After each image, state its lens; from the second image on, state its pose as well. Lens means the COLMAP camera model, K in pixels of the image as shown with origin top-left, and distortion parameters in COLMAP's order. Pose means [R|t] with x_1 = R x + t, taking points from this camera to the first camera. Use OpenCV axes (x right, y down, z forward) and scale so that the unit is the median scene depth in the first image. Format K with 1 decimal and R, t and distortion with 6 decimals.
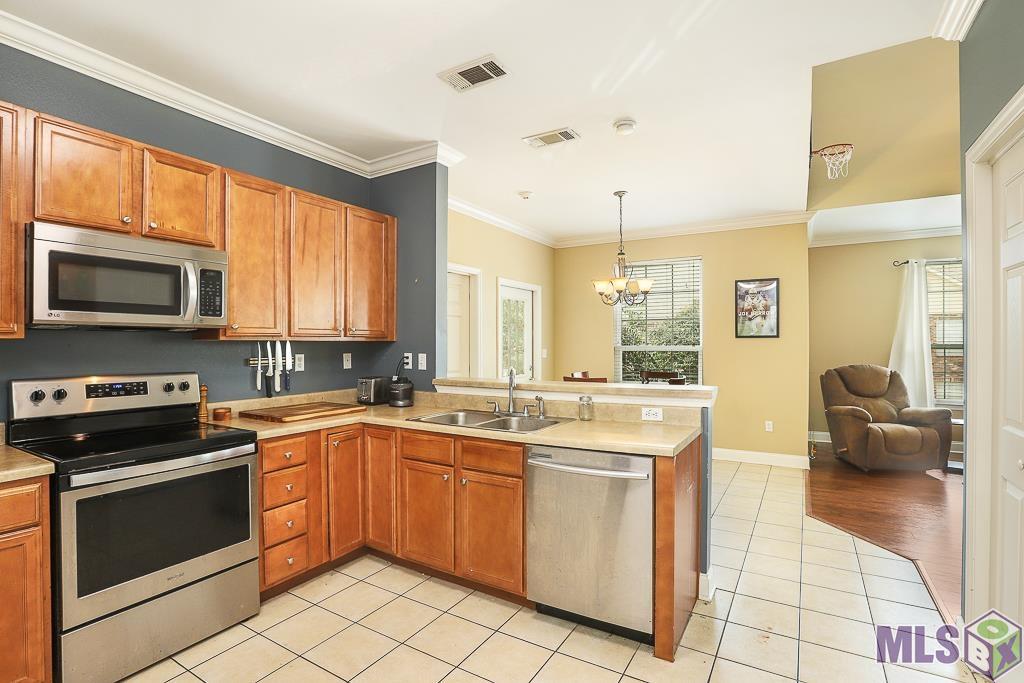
lens RADIAL K [[498.2, 0, 505.8], [0, 498.2, 341.7], [0, 0, 1]] dist [-0.021928, 0.000569]
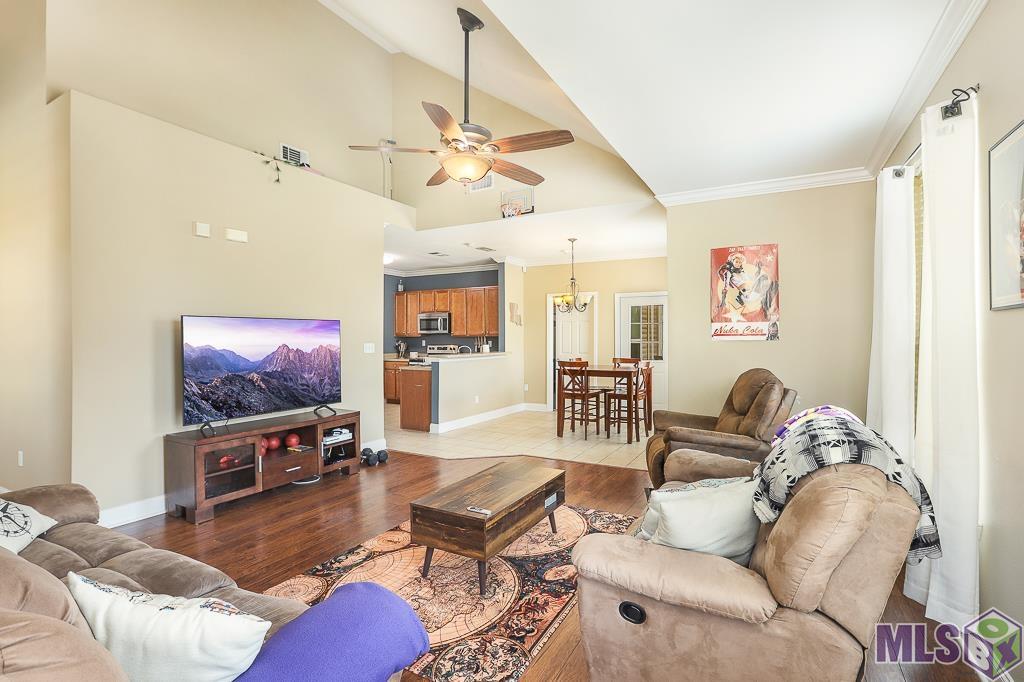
lens RADIAL K [[481.4, 0, 512.0], [0, 481.4, 341.0], [0, 0, 1]] dist [-0.003055, 0.000035]
pose [[0.027400, 0.011566, -0.999558, 2.694272], [0.006884, 0.999907, 0.011759, -0.007036], [0.999601, -0.007203, 0.027318, 1.217678]]
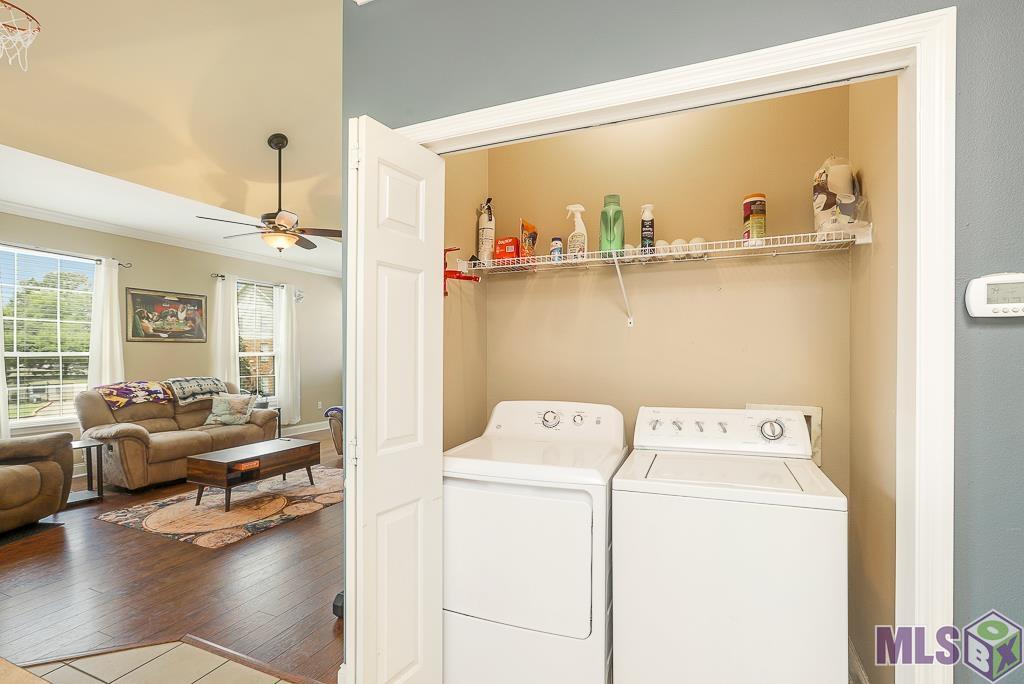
lens RADIAL K [[481.1, 0, 513.3], [0, 481.1, 350.4], [0, 0, 1]] dist [-0.020722, 0.000941]
pose [[-0.129785, 0.002243, 0.991540, 0.047931], [-0.005185, 0.999982, -0.002941, -0.002660], [-0.991529, -0.005522, -0.129771, 0.602610]]
